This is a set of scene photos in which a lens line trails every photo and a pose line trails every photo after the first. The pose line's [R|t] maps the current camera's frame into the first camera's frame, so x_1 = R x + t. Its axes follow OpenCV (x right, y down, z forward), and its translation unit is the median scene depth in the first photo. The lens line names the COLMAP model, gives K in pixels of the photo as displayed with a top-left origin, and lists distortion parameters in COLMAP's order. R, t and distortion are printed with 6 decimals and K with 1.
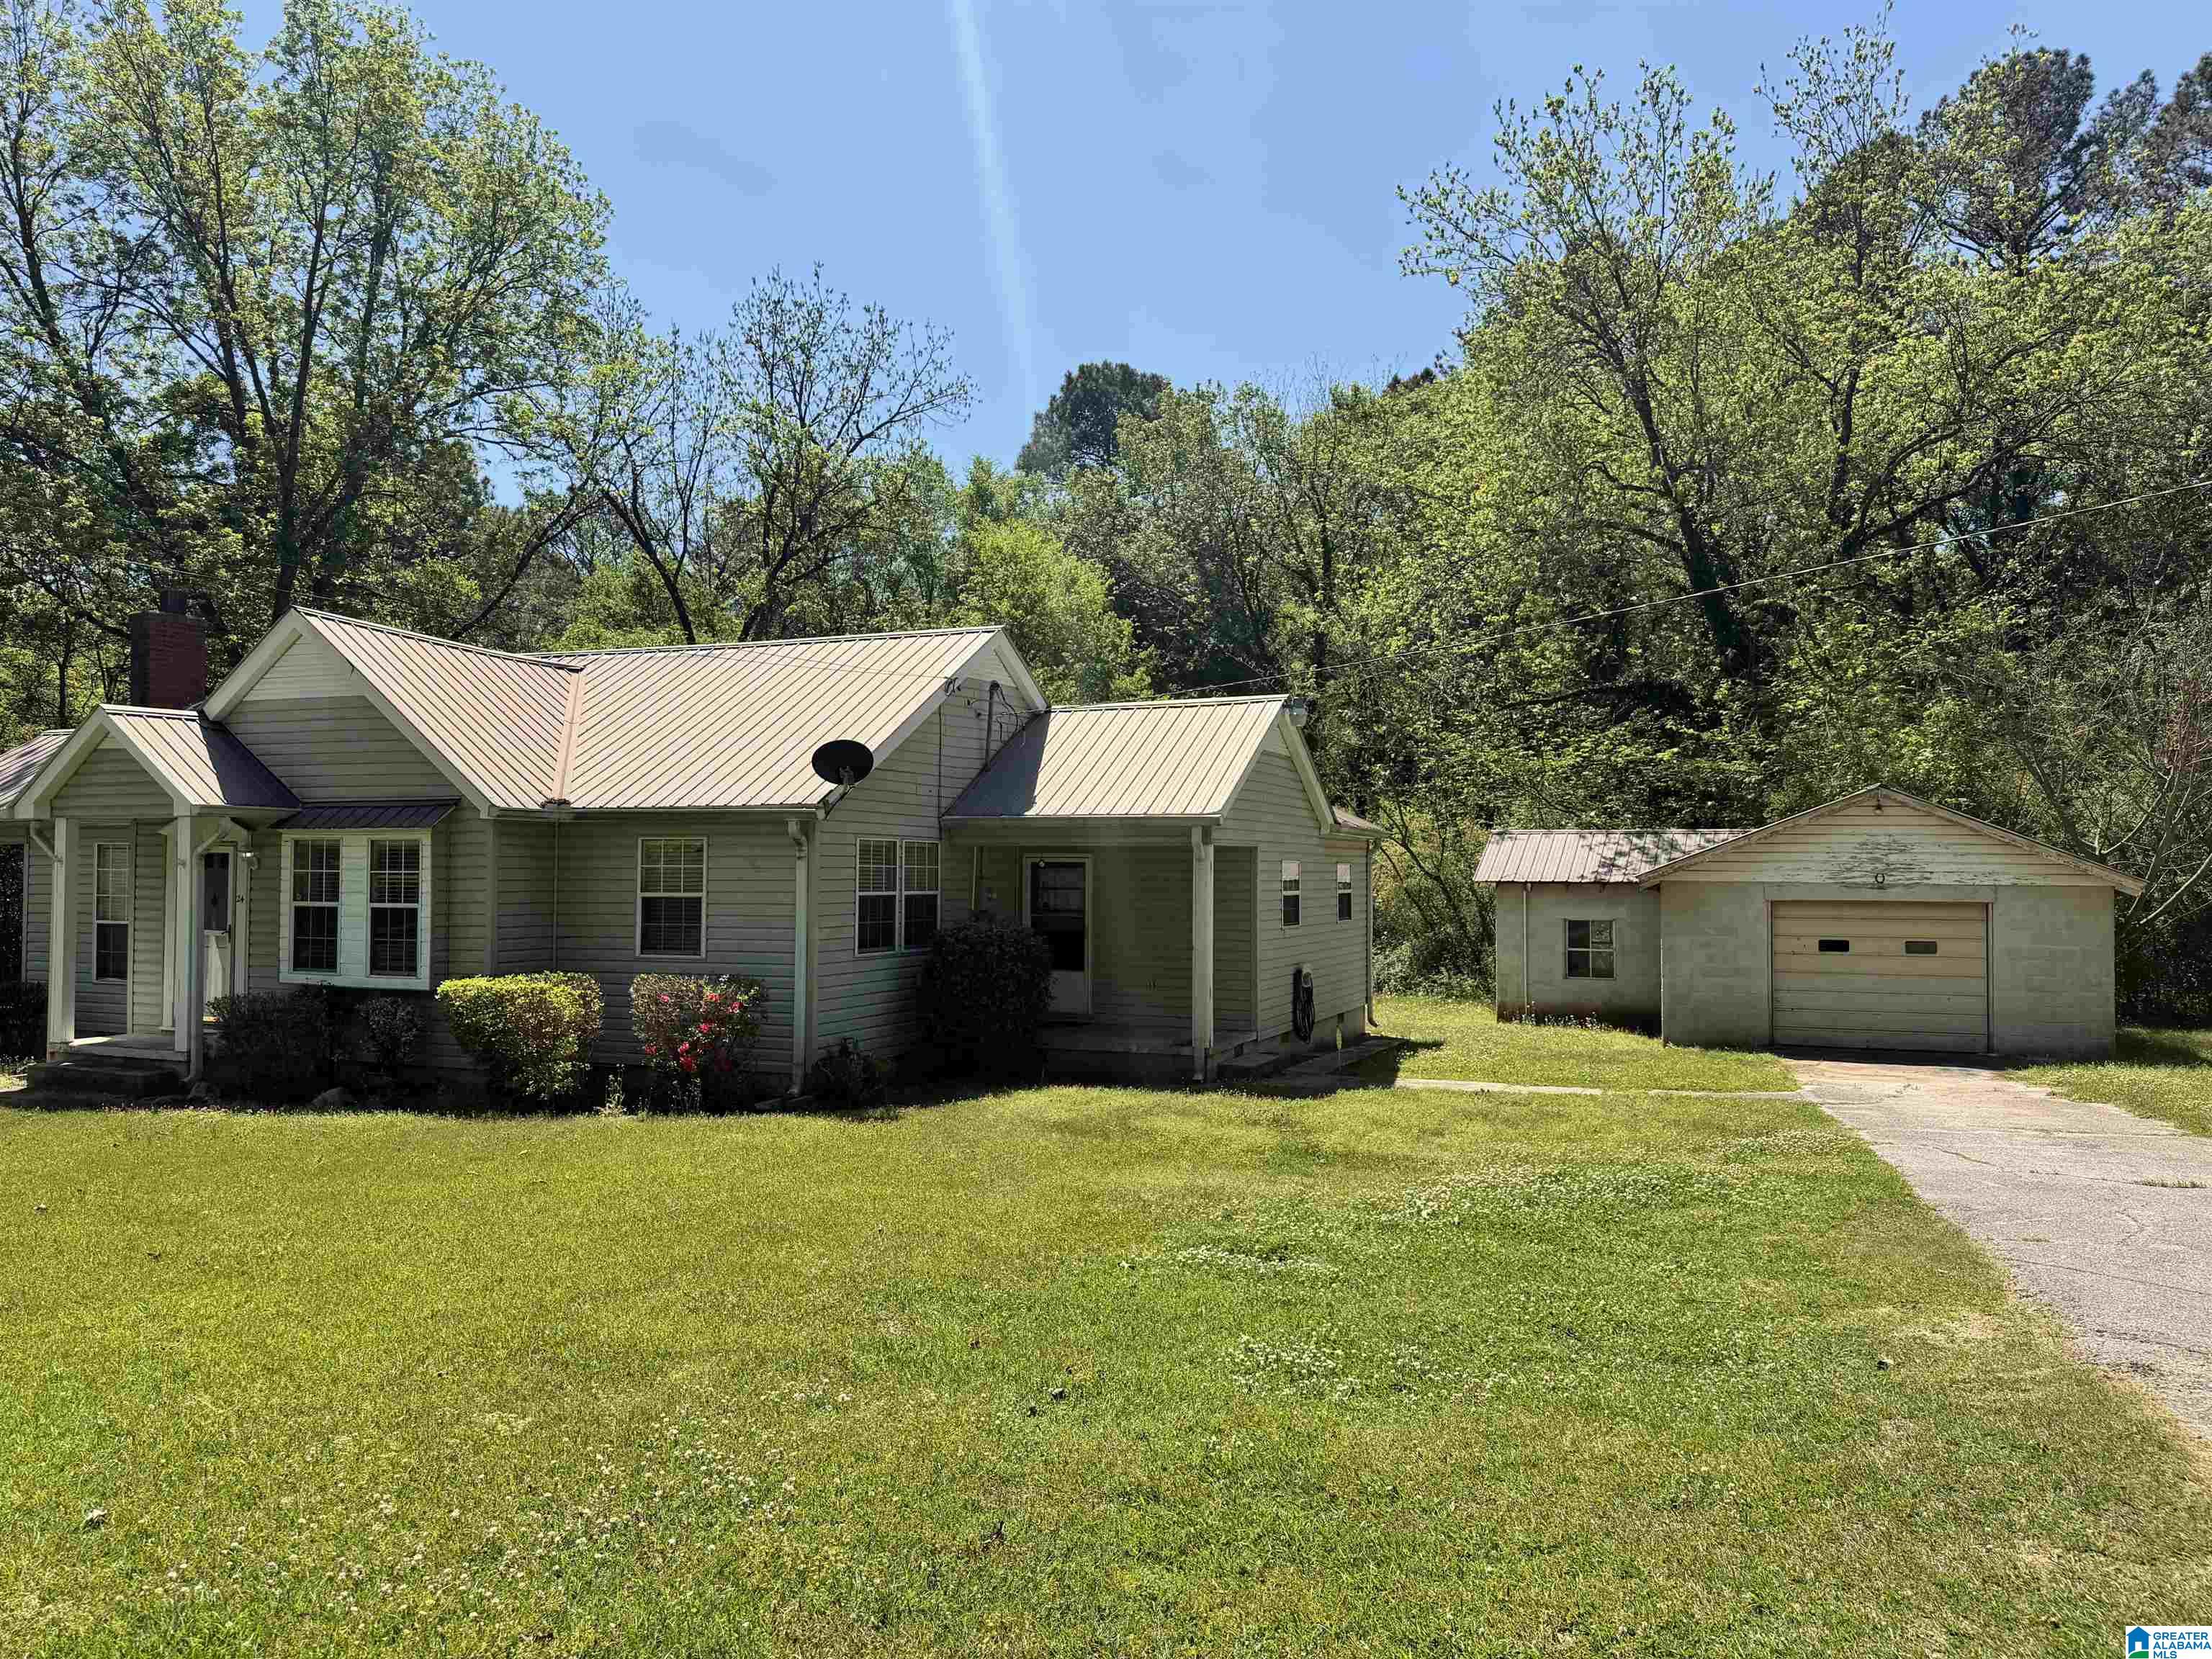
lens RADIAL K [[1551.3, 0, 1106.0], [0, 1551.3, 829.5], [0, 0, 1]] dist [-0.001684, -0.001670]
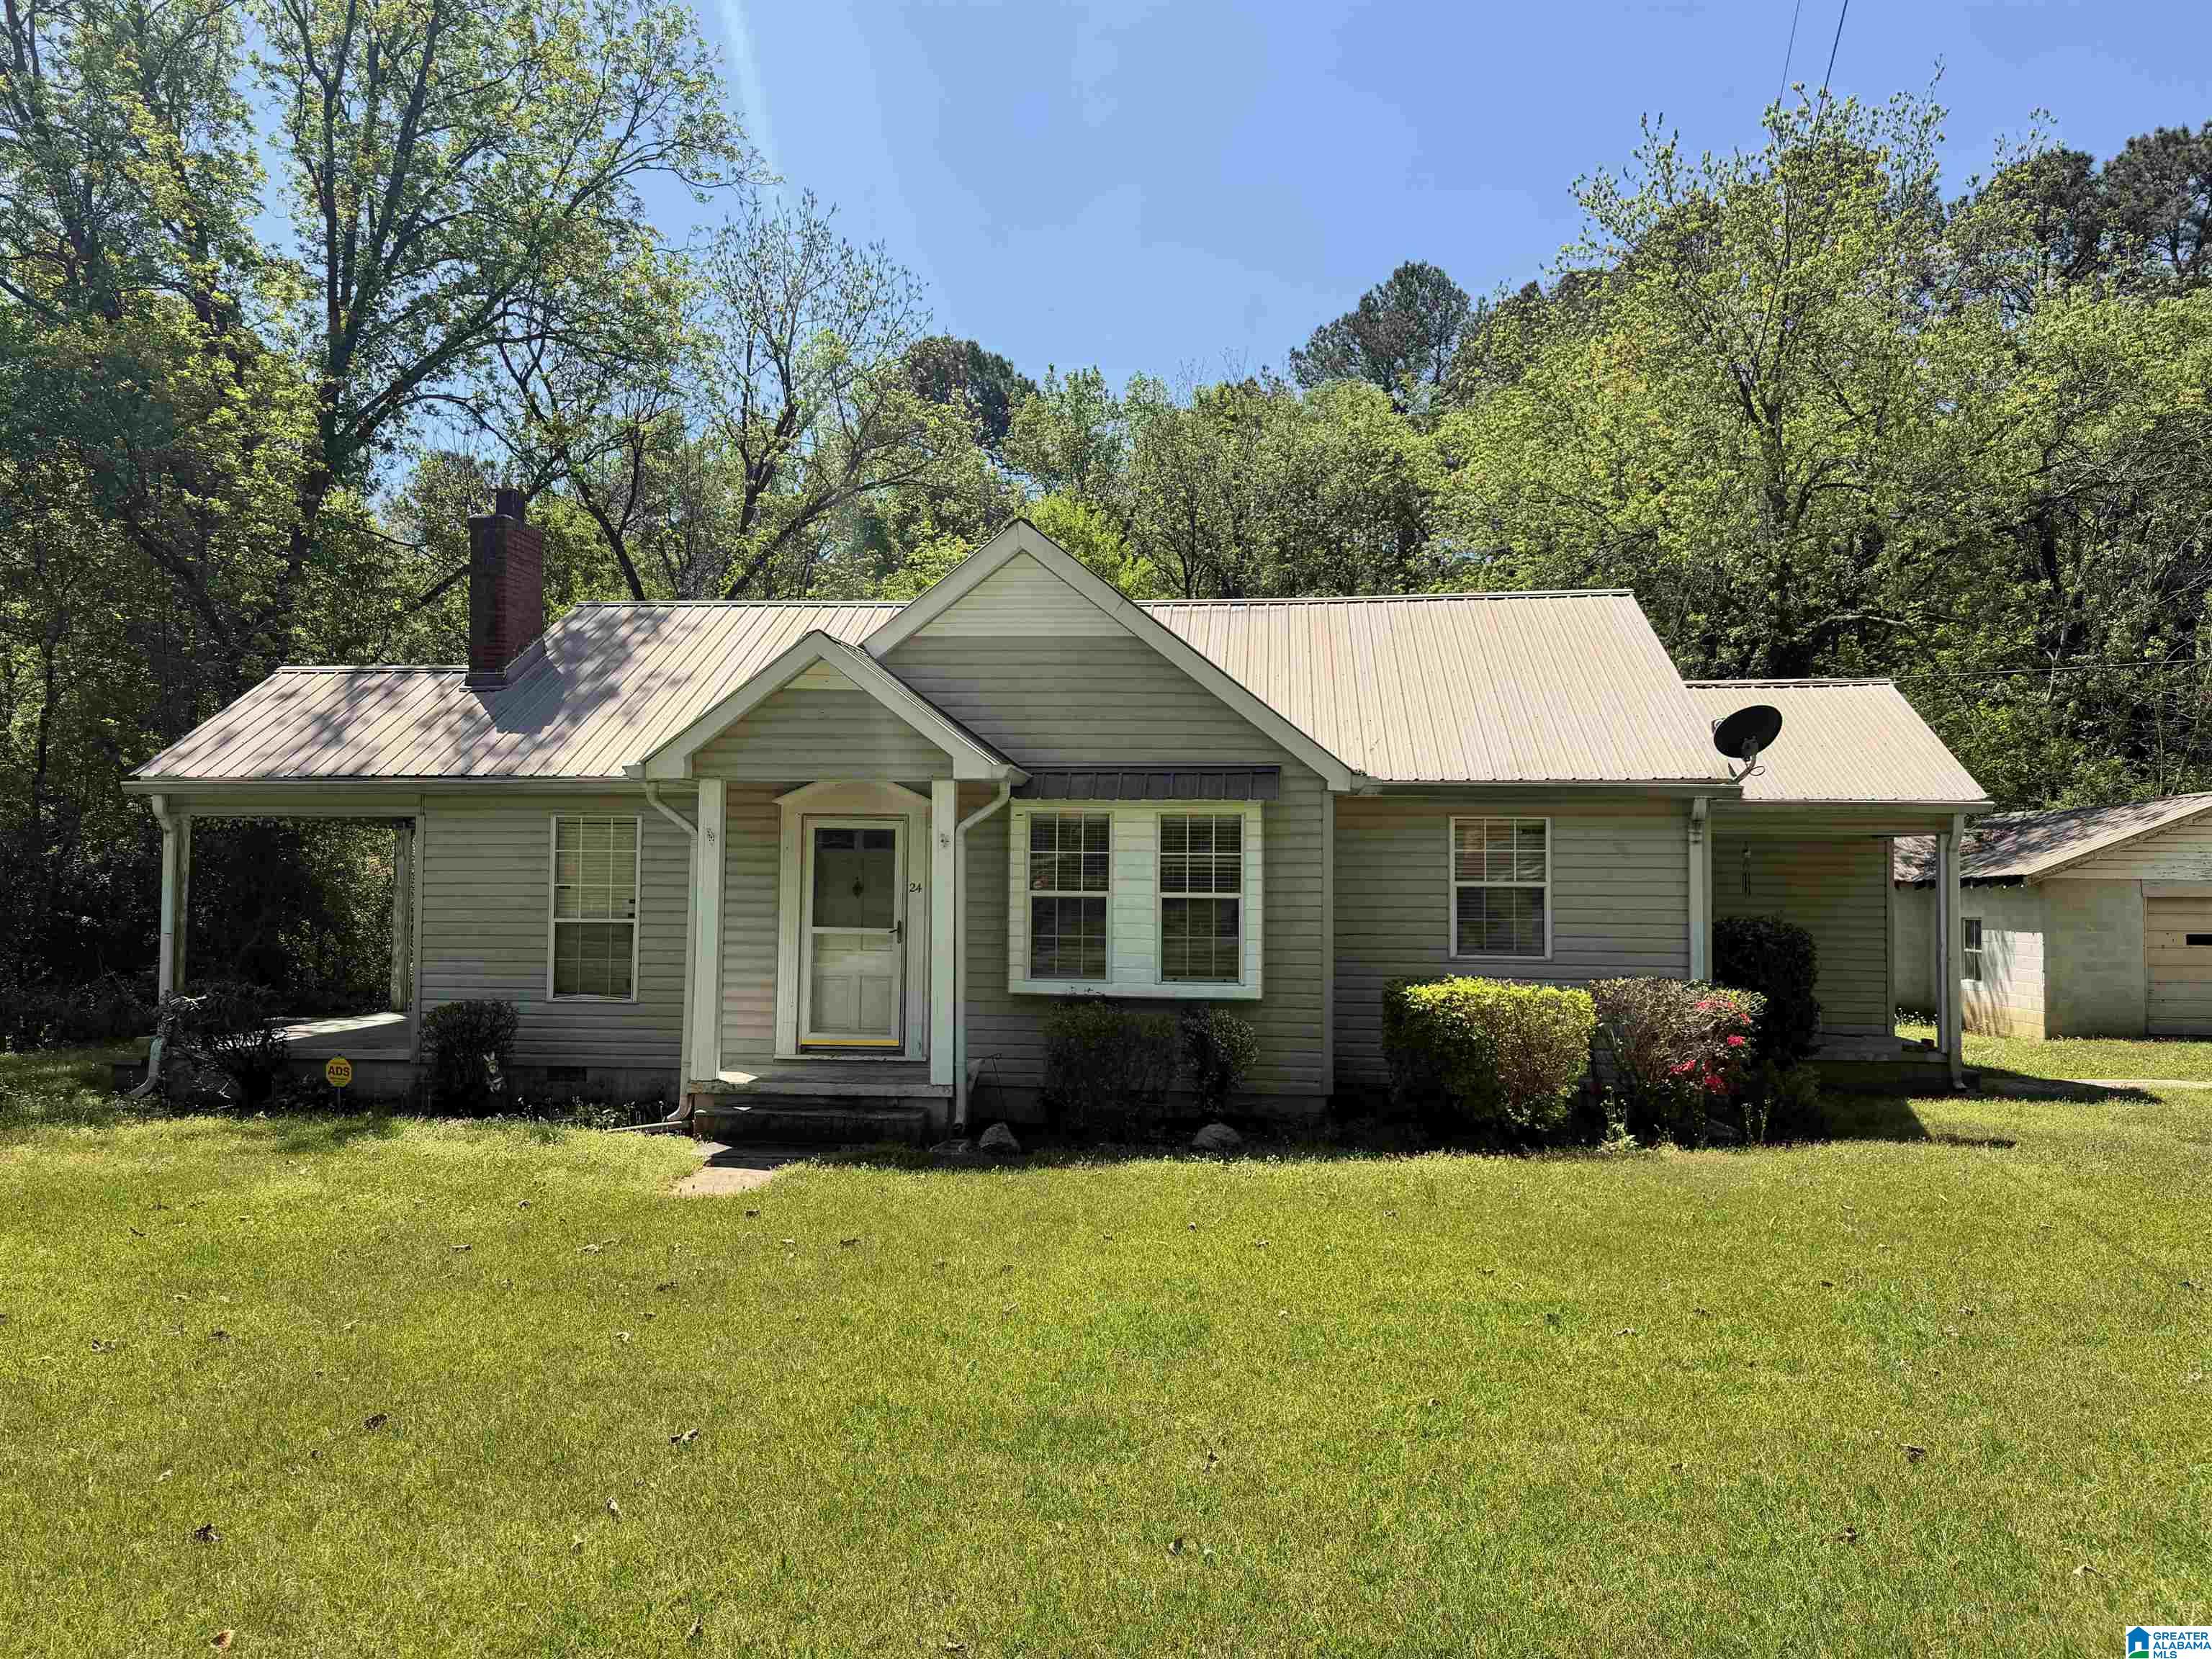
lens RADIAL K [[1551.3, 0, 1106.0], [0, 1551.3, 829.5], [0, 0, 1]] dist [-0.001684, -0.001670]
pose [[0.969527, 0.013298, 0.244624, -0.695980], [-0.013234, 0.999911, -0.001902, 0.016462], [-0.244627, -0.001393, 0.969616, 0.227668]]
